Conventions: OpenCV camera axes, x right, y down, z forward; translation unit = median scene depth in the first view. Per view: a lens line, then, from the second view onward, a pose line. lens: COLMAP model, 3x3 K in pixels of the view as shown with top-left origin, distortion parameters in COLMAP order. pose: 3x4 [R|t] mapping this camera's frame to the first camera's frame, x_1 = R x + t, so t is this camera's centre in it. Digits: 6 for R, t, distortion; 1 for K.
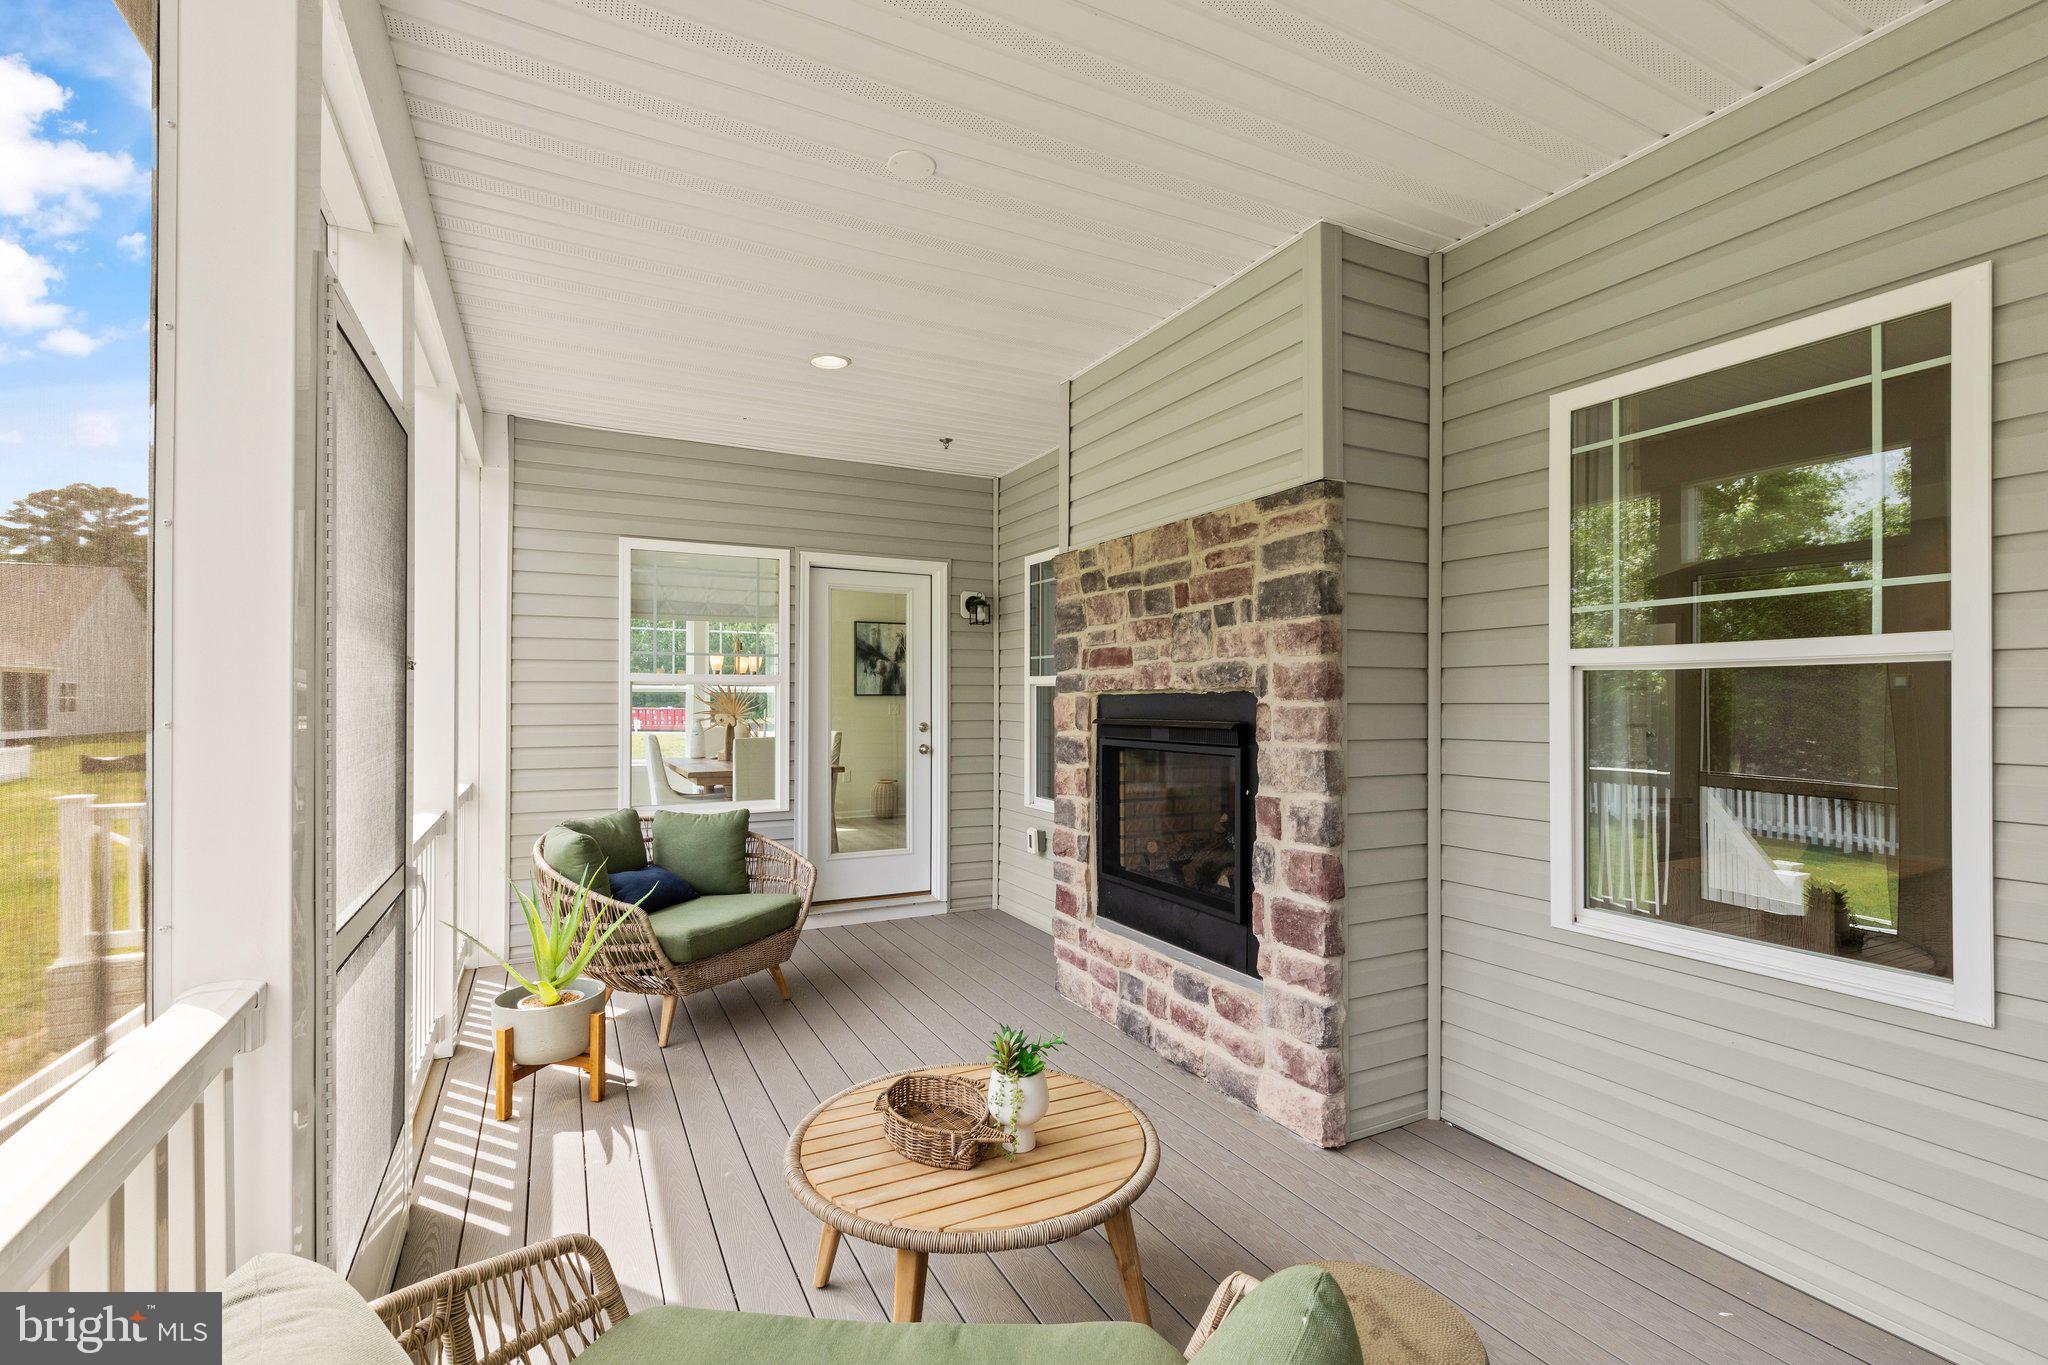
lens RADIAL K [[908.9, 0, 1017.6], [0, 908.9, 686.3], [0, 0, 1]] dist [-0.005095, 0.001084]
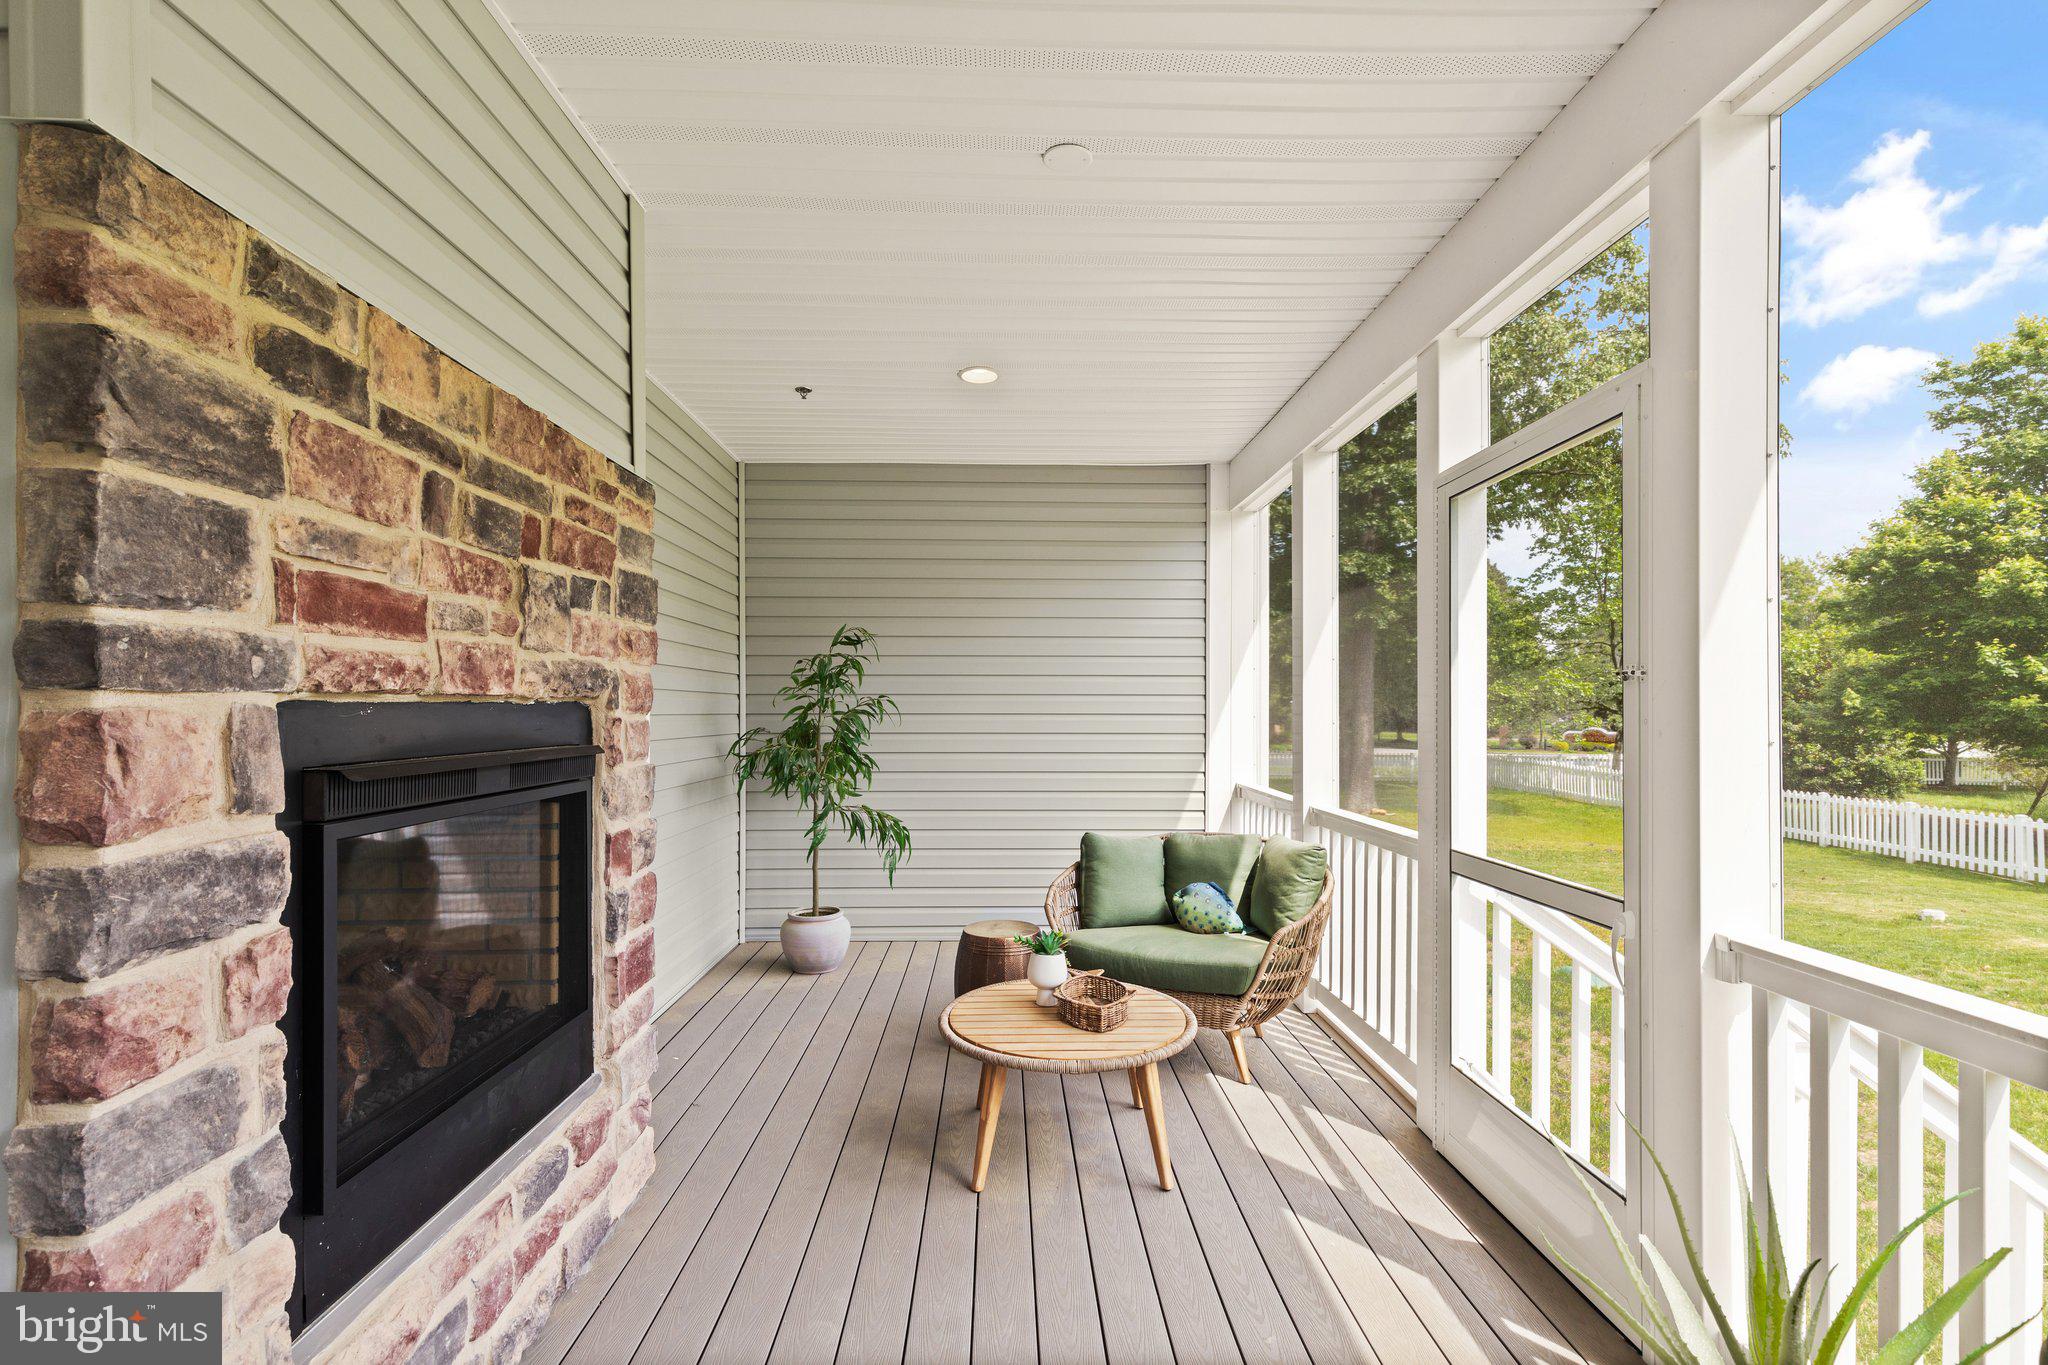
lens RADIAL K [[908.9, 0, 1024.4], [0, 908.9, 704.4], [0, 0, 1]] dist [-0.005095, 0.001084]
pose [[-0.899635, 0.007103, 0.436586, -0.326077], [-0.001683, 0.999804, -0.019734, 0.017507], [-0.436640, -0.018488, -0.899446, 1.252201]]
